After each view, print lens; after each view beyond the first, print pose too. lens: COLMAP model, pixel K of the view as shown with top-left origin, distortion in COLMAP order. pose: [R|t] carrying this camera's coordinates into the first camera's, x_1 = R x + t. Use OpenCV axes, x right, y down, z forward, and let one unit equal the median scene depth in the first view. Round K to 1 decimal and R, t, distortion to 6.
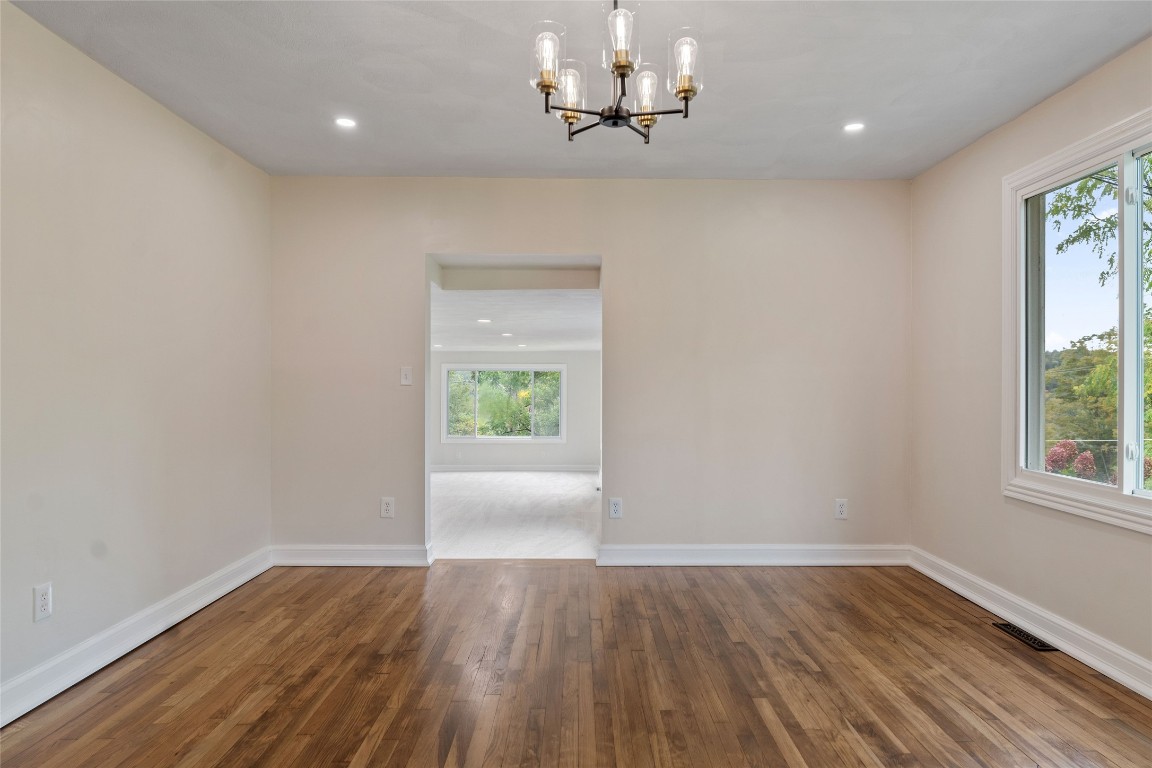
lens RADIAL K [[679.1, 0, 577.9], [0, 679.1, 387.1], [0, 0, 1]] dist [0.000455, -0.000803]
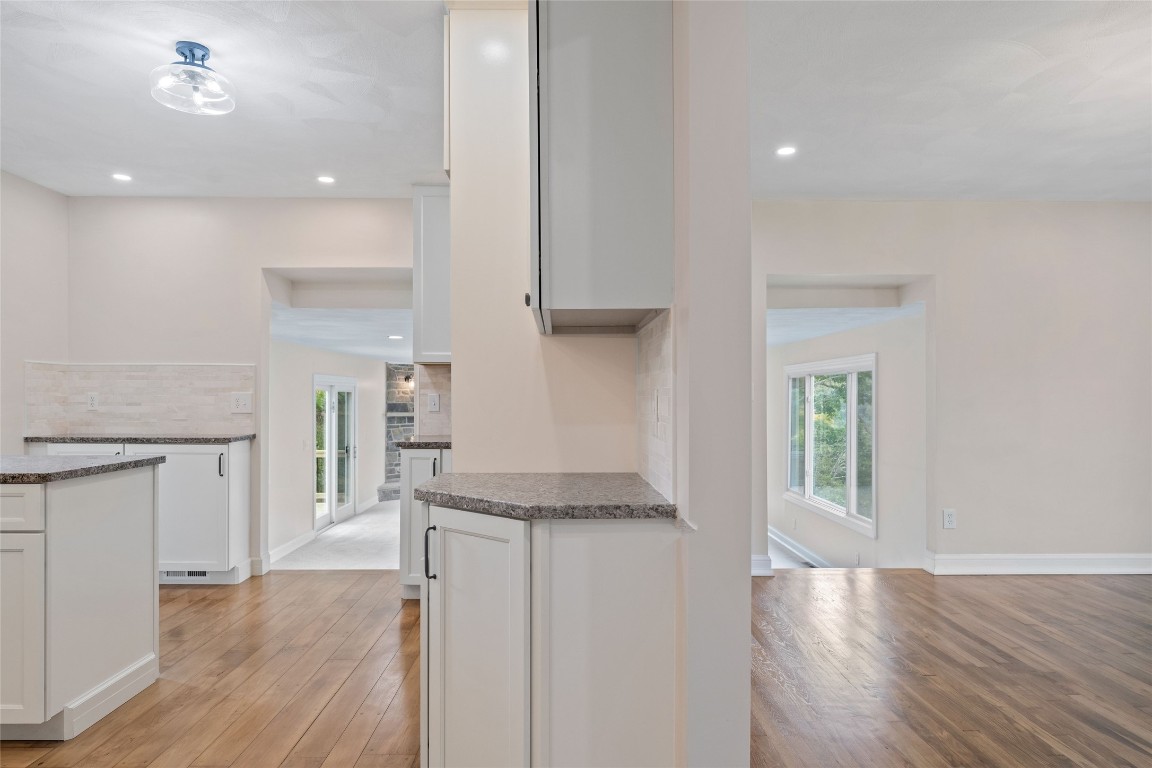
lens RADIAL K [[679.1, 0, 574.1], [0, 679.1, 386.6], [0, 0, 1]] dist [0.000455, -0.000803]
pose [[0.999979, -0.000330, 0.006536, -0.648363], [0.000444, 0.999847, -0.017480, -0.007415], [-0.006529, 0.017483, 0.999826, -0.046795]]
